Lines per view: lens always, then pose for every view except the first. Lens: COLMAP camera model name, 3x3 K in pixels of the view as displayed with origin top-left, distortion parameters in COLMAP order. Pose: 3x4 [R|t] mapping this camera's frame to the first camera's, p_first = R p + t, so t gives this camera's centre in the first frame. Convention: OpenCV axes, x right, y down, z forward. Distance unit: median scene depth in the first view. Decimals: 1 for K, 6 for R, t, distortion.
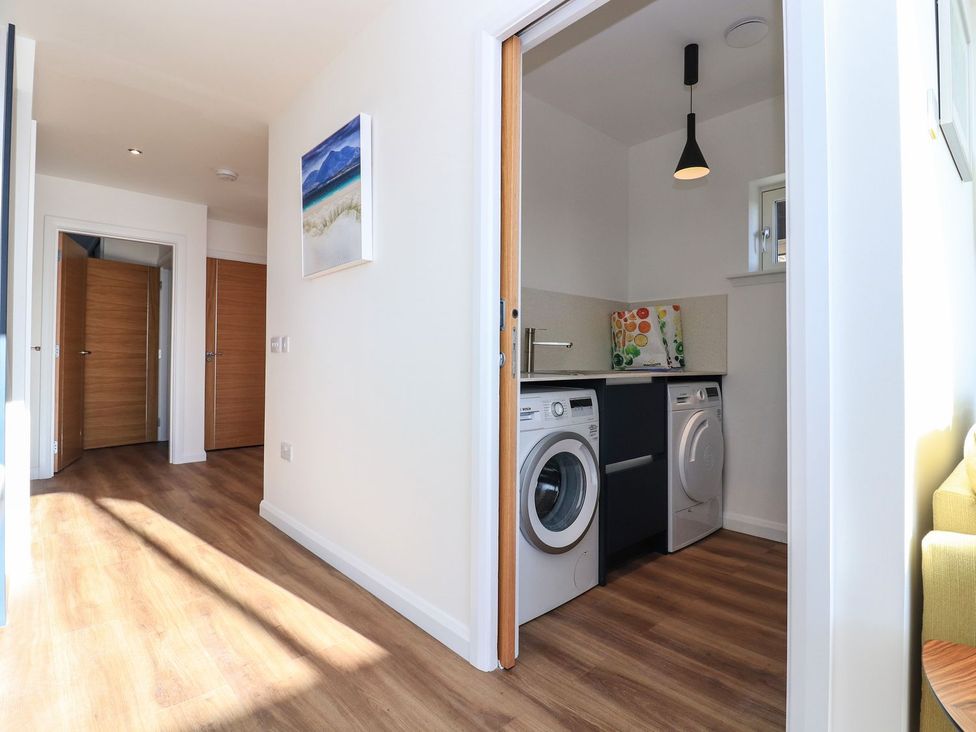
lens RADIAL K [[519.1, 0, 490.9], [0, 519.1, 358.4], [0, 0, 1]] dist [-0.001972, -0.002054]
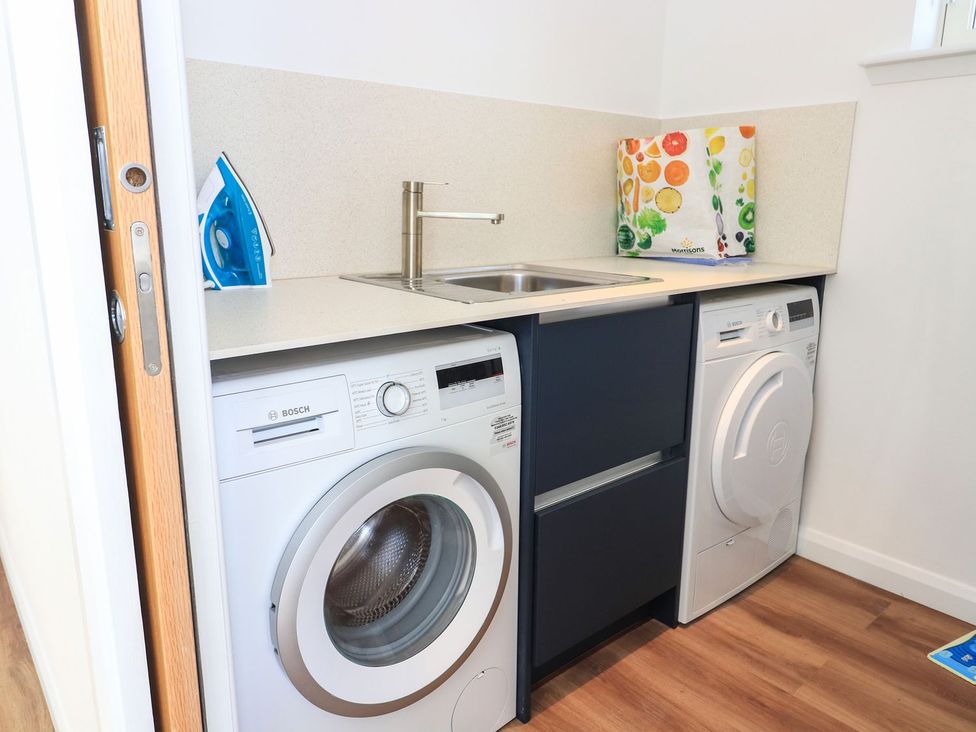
lens RADIAL K [[718.8, 0, 488.0], [0, 718.8, 366.0], [0, 0, 1]] dist [0.003468, 0.001038]
pose [[0.999123, 0.012786, -0.039880, 0.148801], [-0.003108, 0.972267, 0.233851, -0.041897], [0.041764, -0.233522, 0.971454, 0.293264]]
